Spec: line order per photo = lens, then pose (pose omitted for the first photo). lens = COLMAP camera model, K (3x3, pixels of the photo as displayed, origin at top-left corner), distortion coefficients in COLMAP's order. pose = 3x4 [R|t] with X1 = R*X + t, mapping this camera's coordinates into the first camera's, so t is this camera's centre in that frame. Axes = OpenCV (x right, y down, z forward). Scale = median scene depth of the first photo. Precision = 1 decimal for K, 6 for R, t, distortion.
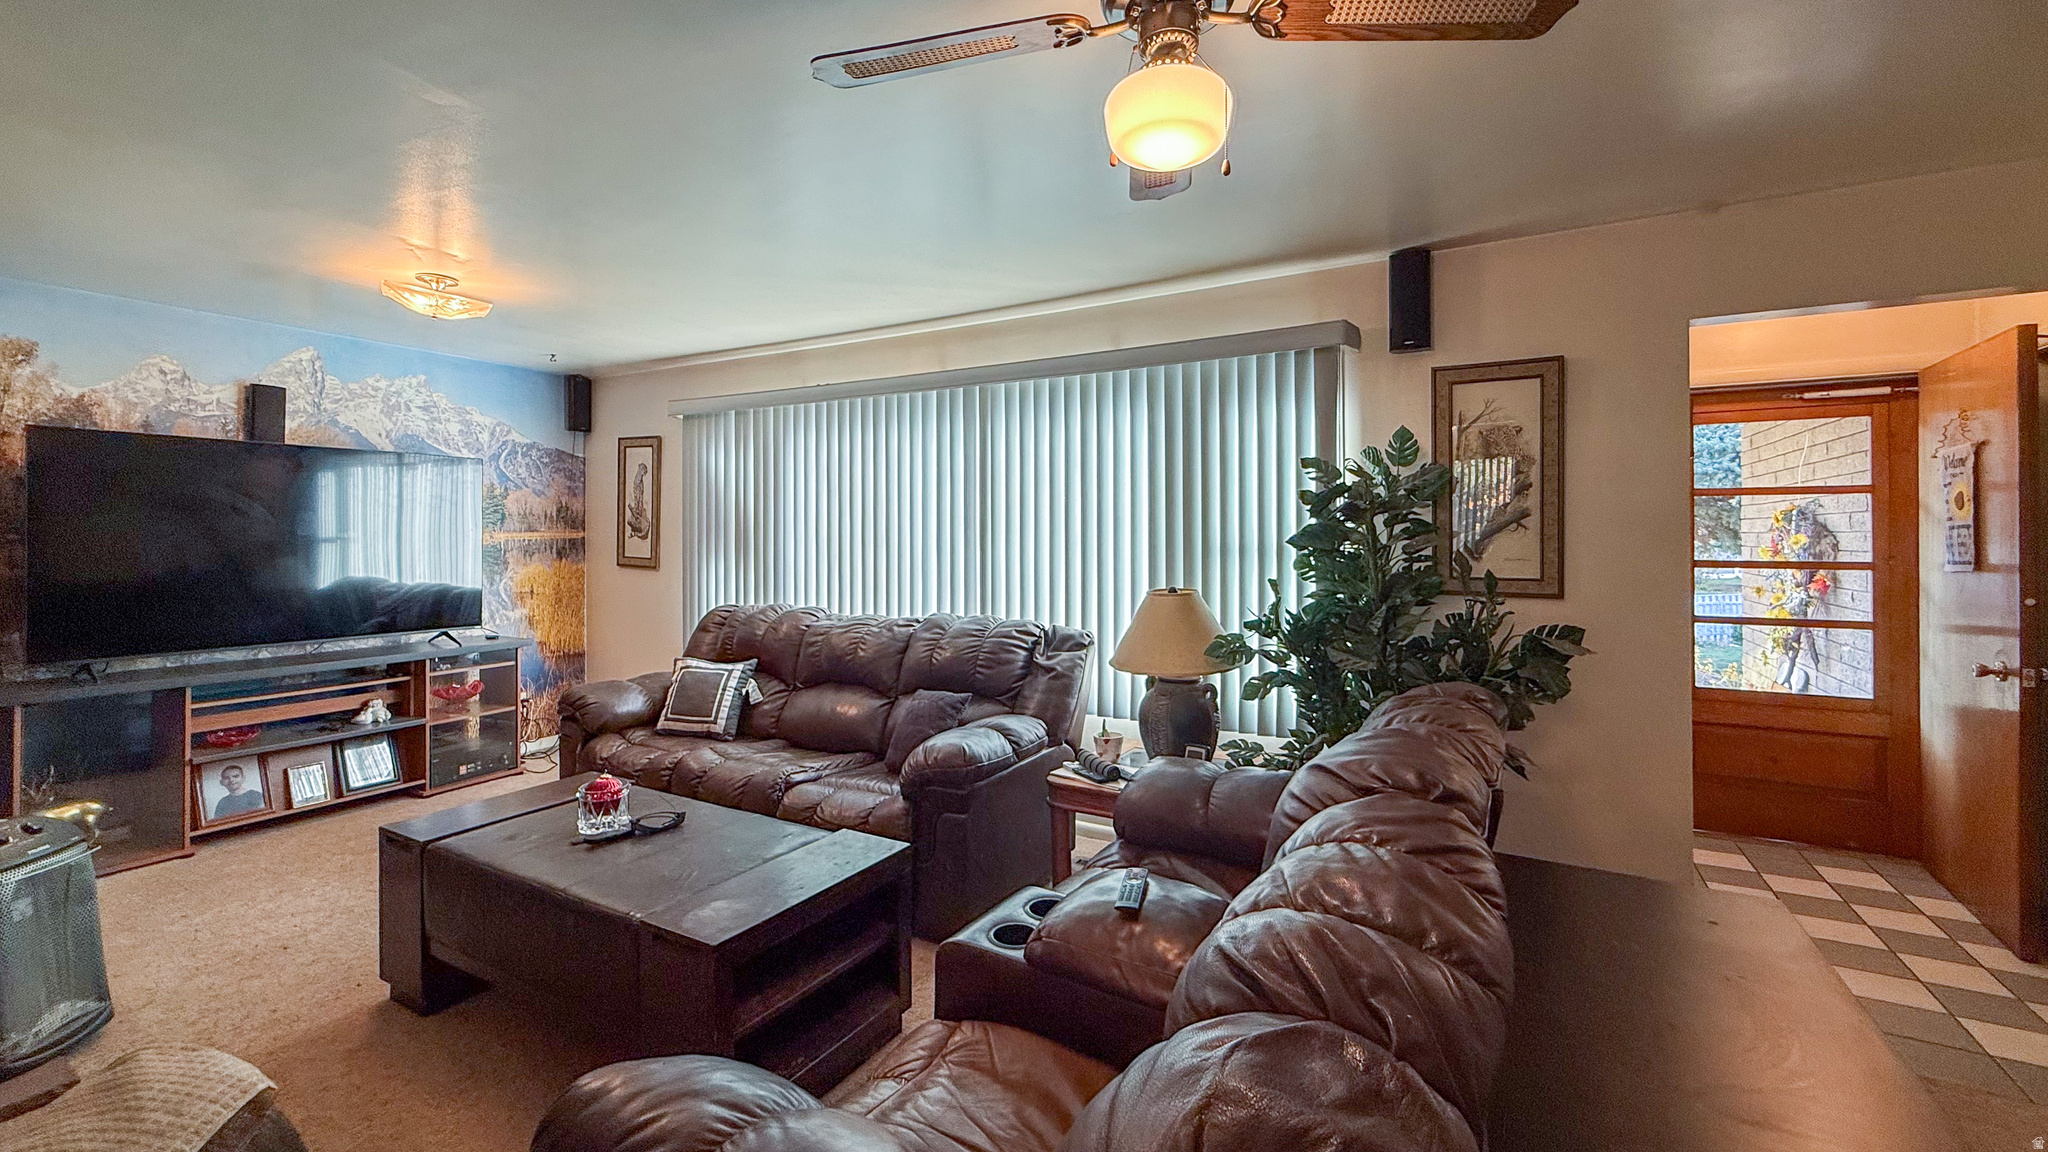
lens RADIAL K [[824.1, 0, 1022.8], [0, 824.1, 534.5], [0, 0, 1]] dist [-0.001151, -0.000363]
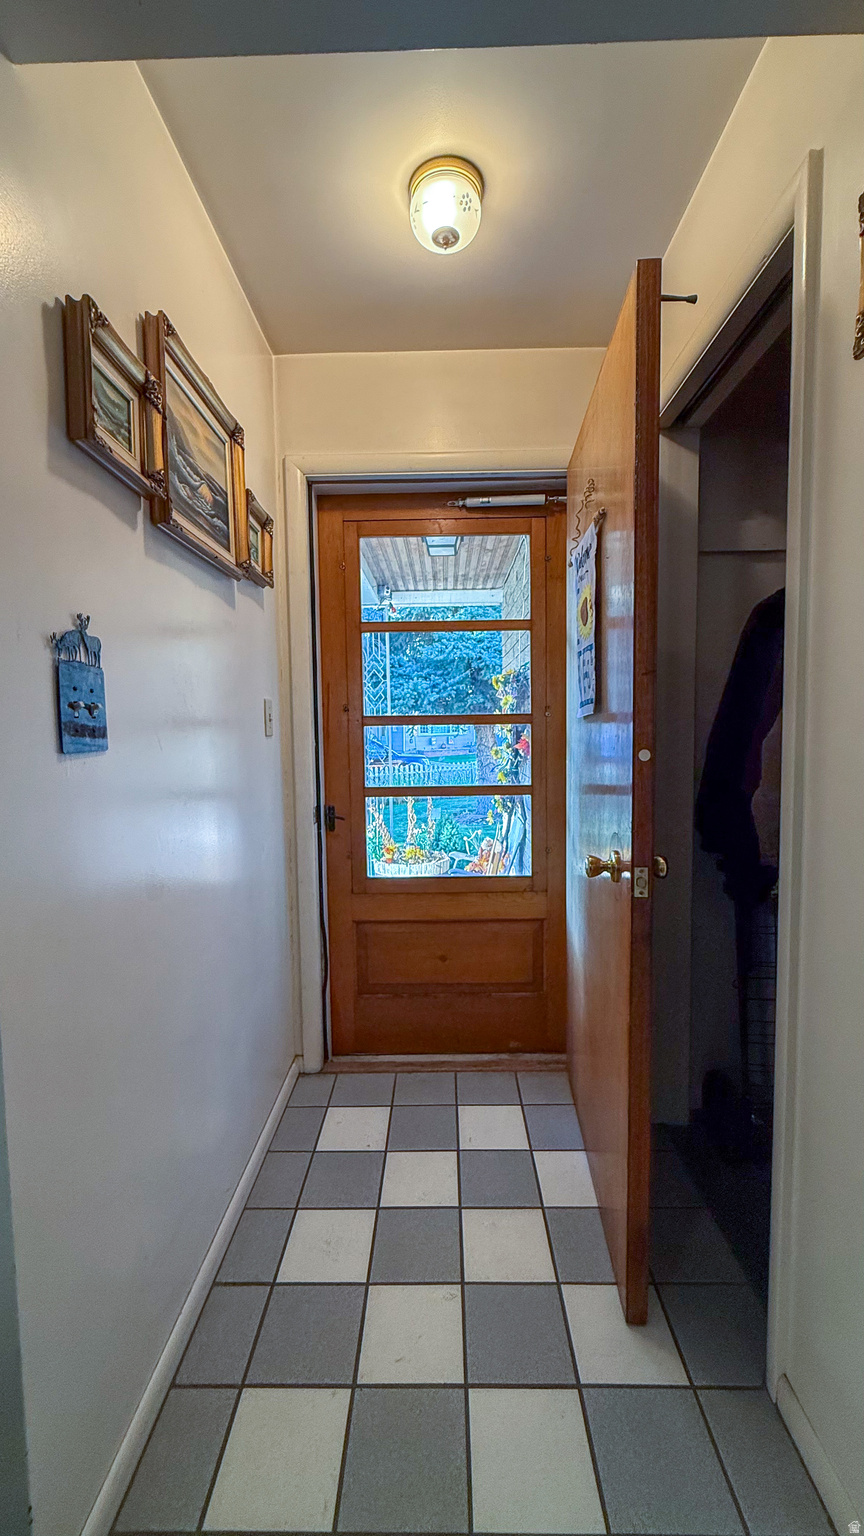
lens RADIAL K [[615.7, 0, 432.0], [0, 615.7, 768.0], [0, 0, 1]] dist [-0.000931, -0.000171]
pose [[0.872600, -0.046512, 0.486216, 0.359093], [0.011940, 0.997189, 0.073963, 0.023129], [-0.488289, -0.058735, 0.870703, 0.282164]]
